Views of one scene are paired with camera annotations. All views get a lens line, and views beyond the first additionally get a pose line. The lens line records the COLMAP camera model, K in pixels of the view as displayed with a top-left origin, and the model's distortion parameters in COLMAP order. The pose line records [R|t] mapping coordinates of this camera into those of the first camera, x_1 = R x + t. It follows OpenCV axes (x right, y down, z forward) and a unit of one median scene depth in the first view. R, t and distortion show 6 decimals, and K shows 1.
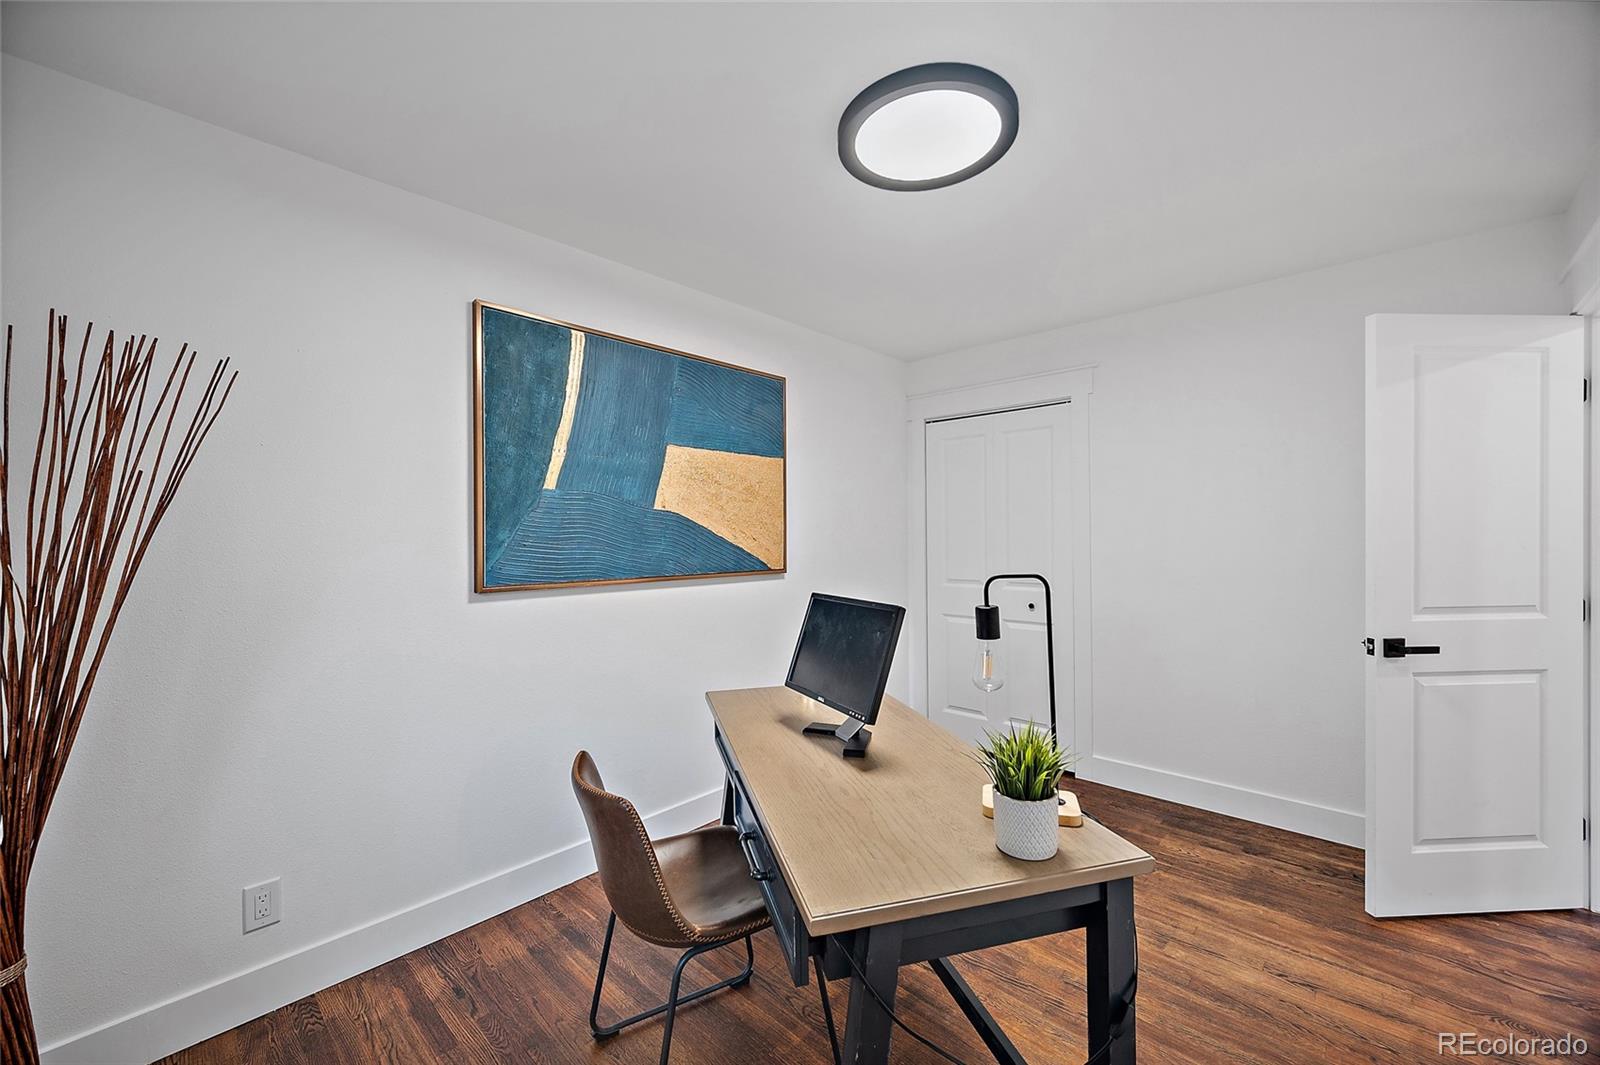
lens RADIAL K [[646.9, 0, 795.8], [0, 646.9, 532.0], [0, 0, 1]] dist [-0.000805, -0.000478]
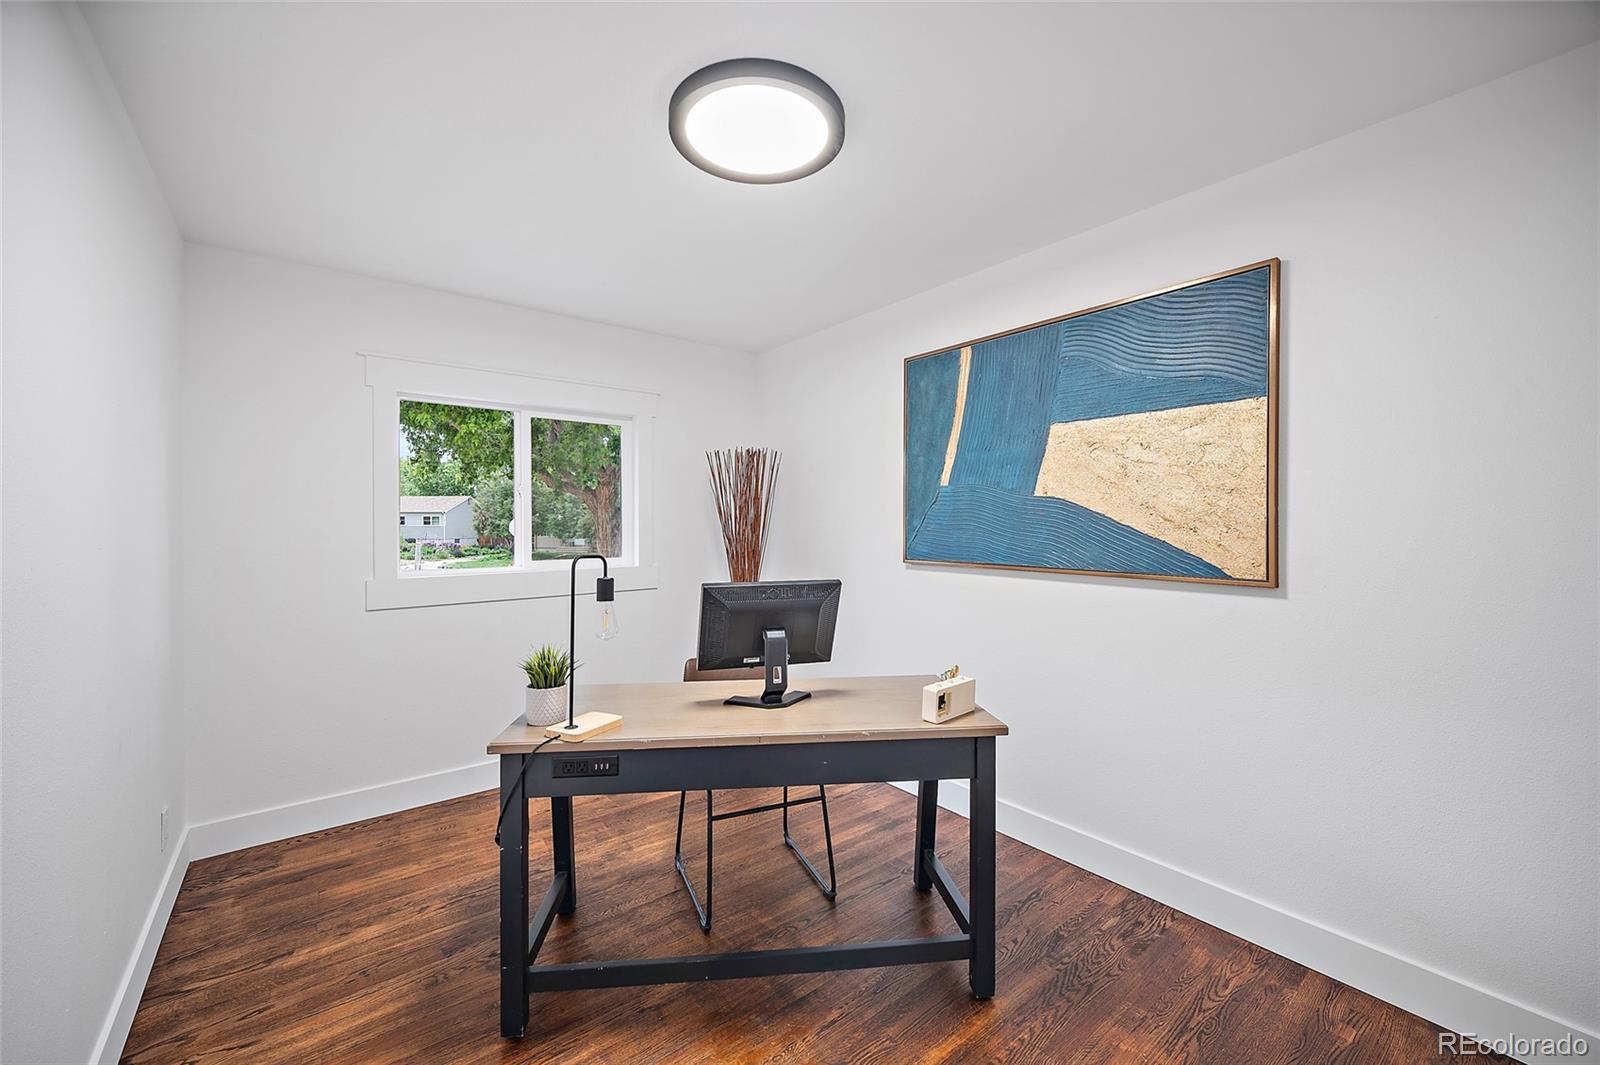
lens RADIAL K [[646.9, 0, 795.8], [0, 646.9, 532.0], [0, 0, 1]] dist [-0.000805, -0.000478]
pose [[-0.166590, 0.013773, -0.985930, 0.875236], [0.002680, 0.999905, 0.013516, 0.004874], [0.986023, -0.000391, -0.166611, 0.904721]]
